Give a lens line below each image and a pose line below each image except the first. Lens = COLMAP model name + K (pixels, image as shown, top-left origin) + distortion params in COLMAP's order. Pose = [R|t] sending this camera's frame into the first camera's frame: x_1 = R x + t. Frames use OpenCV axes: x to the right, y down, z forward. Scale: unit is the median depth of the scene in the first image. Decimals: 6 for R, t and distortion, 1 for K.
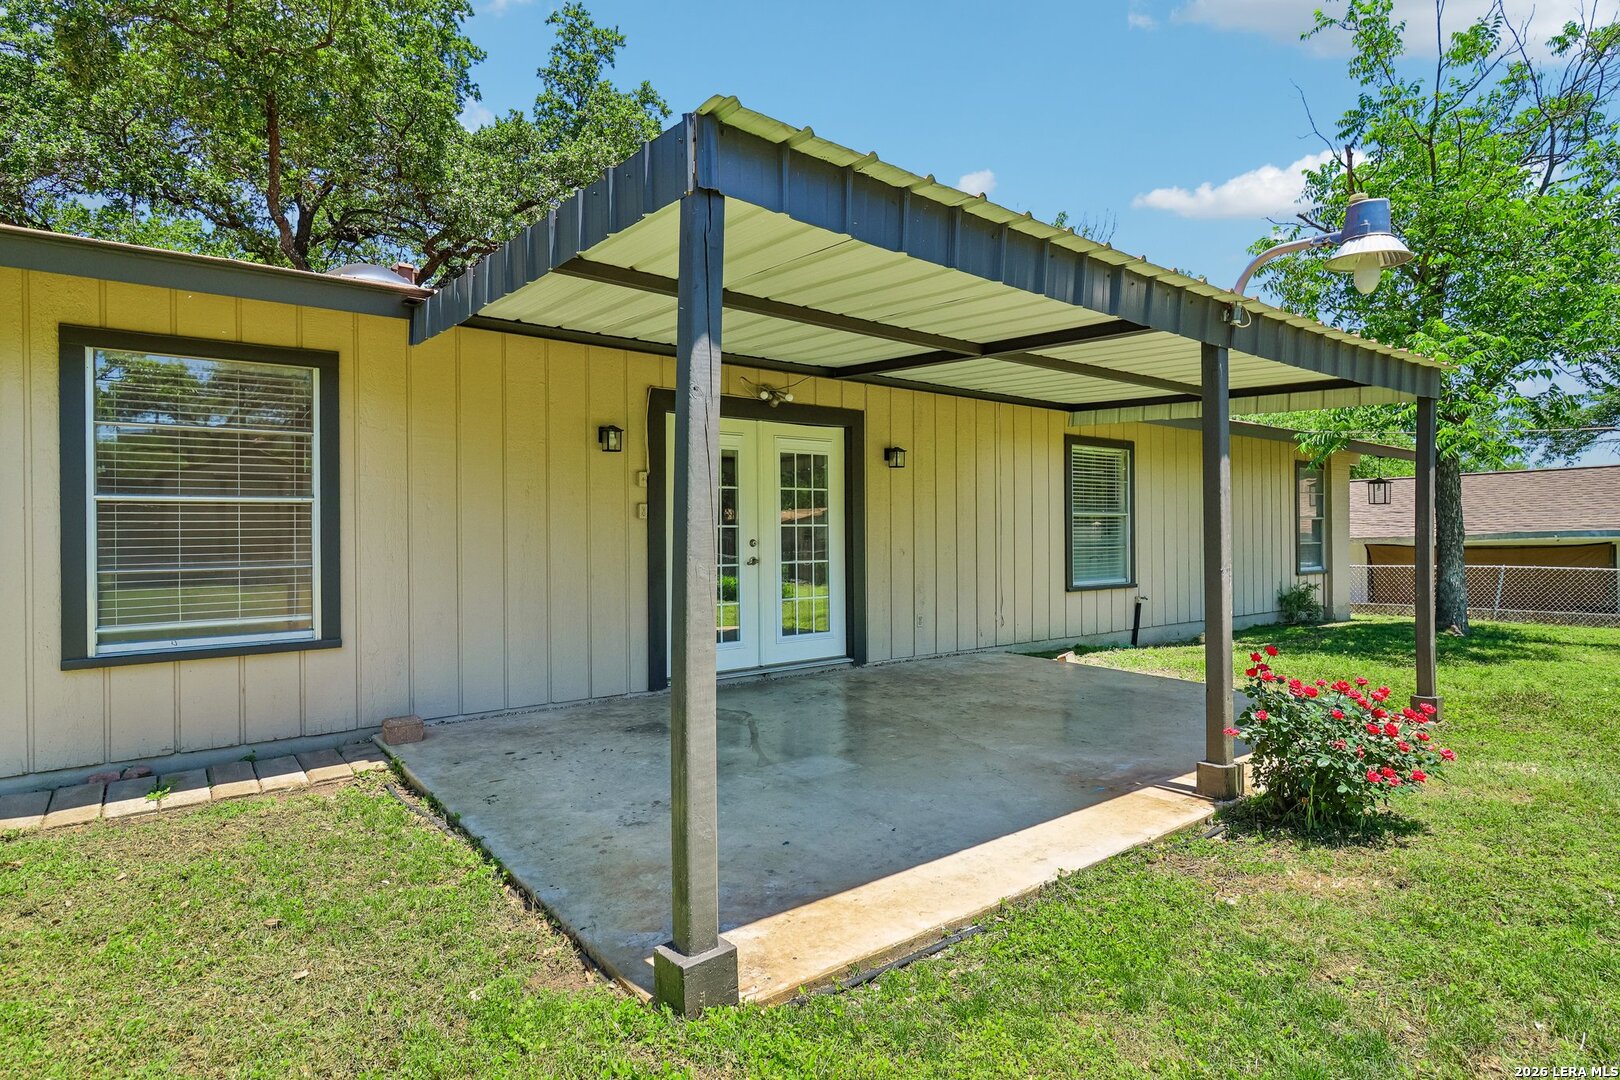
lens RADIAL K [[851.7, 0, 810.9], [0, 851.7, 539.3], [0, 0, 1]] dist [0.022809, 0.000251]
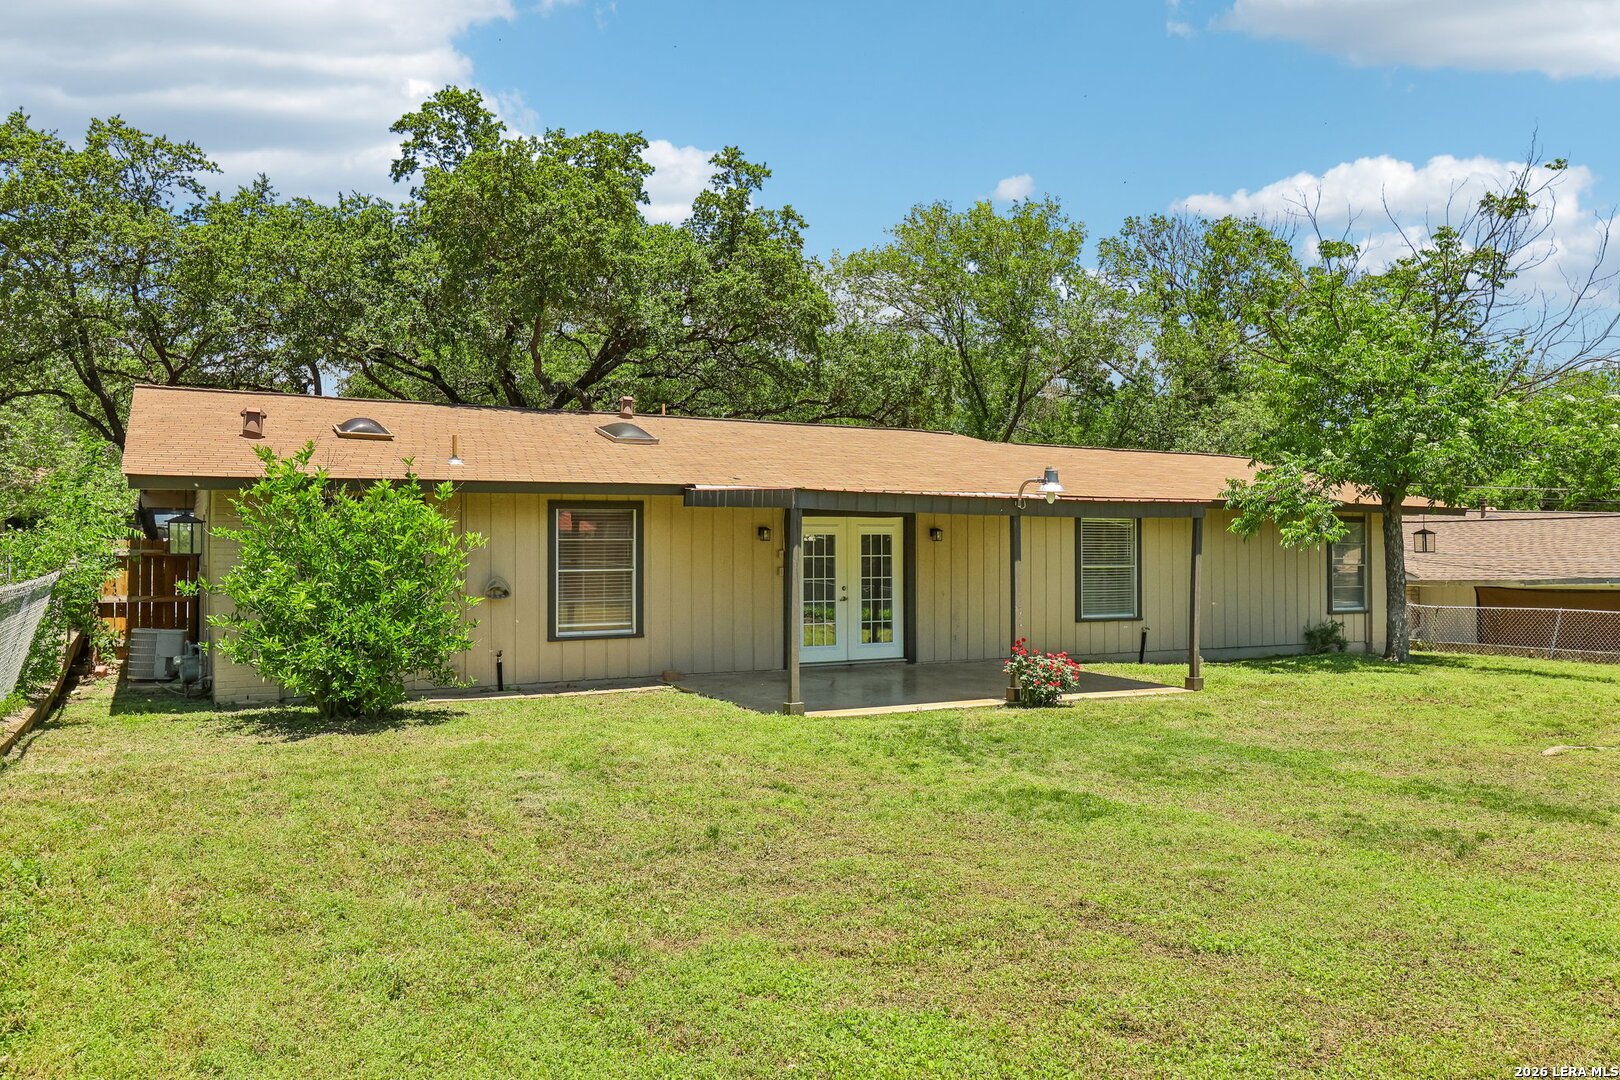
lens RADIAL K [[1221.5, 0, 854.1], [0, 1221.5, 538.7], [0, 0, 1]] dist [0.050801, 0.000530]
pose [[0.990807, 0.003844, -0.135227, 0.275568], [-0.006300, 0.999823, -0.017738, -0.050315], [0.135135, 0.018427, 0.990656, -1.394381]]
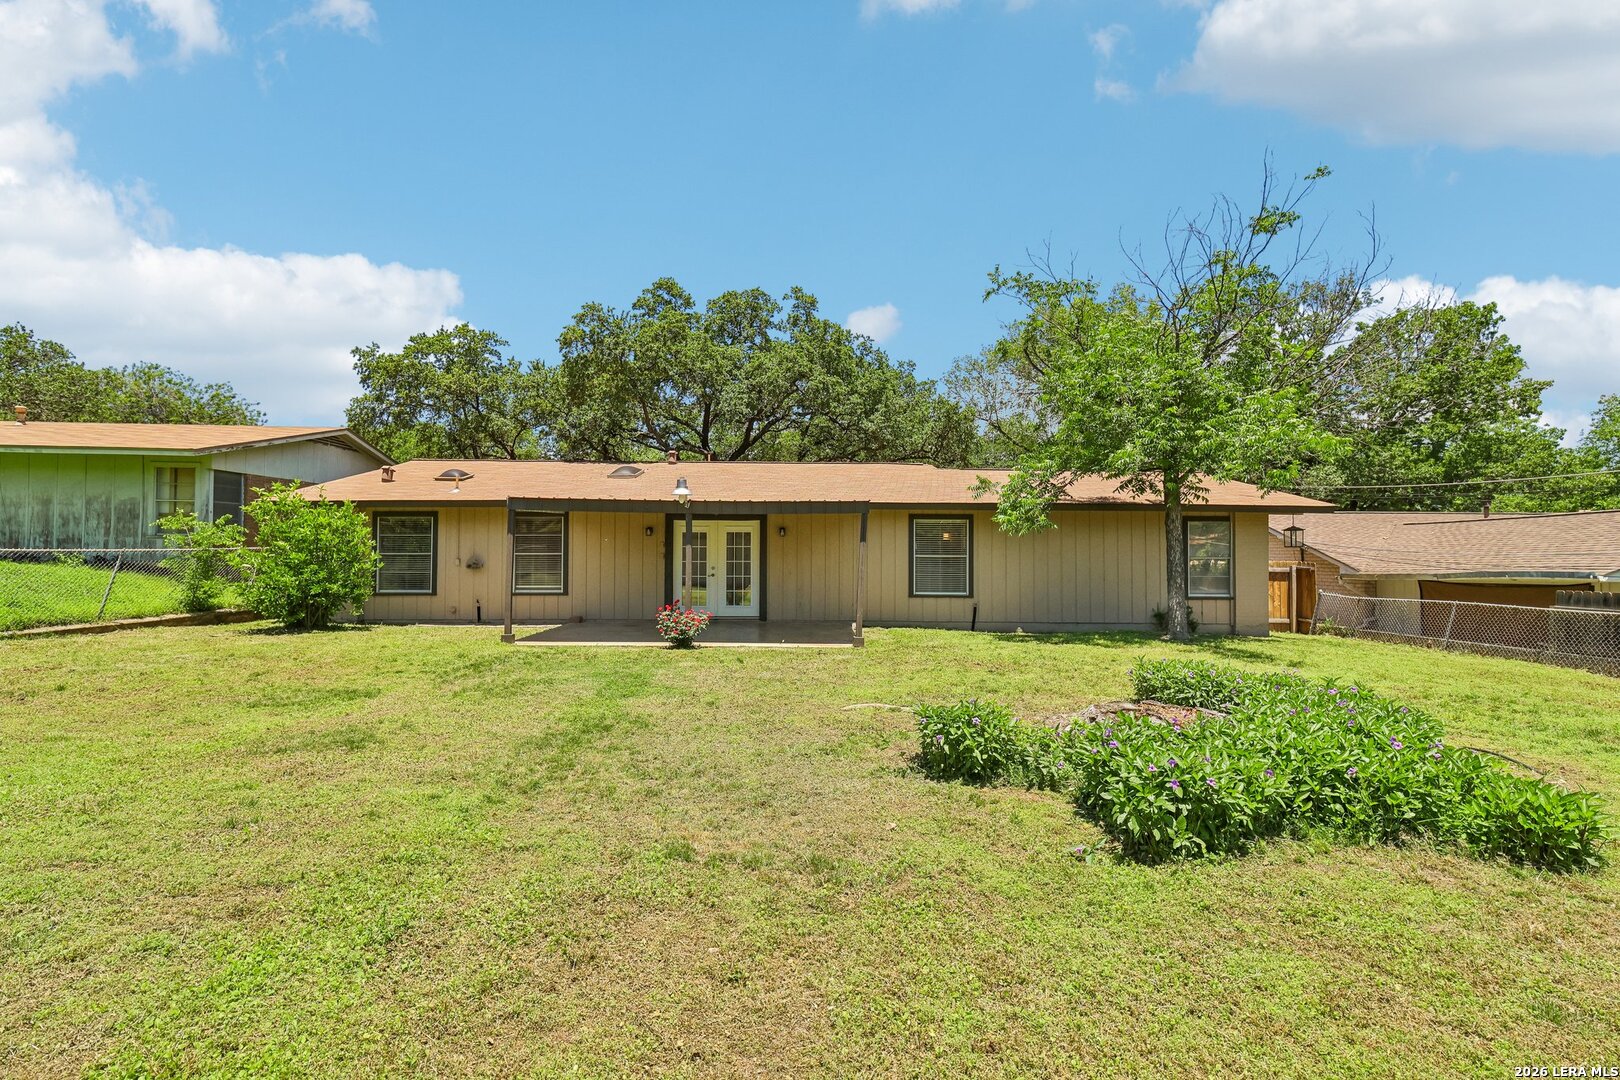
lens RADIAL K [[765.2, 0, 818.0], [0, 765.2, 542.4], [0, 0, 1]] dist [-0.004483, -0.000612]
pose [[0.789971, 0.005051, -0.613123, 1.537164], [-0.012583, 0.999889, -0.007975, -0.056327], [0.613015, 0.014015, 0.789947, -0.600668]]
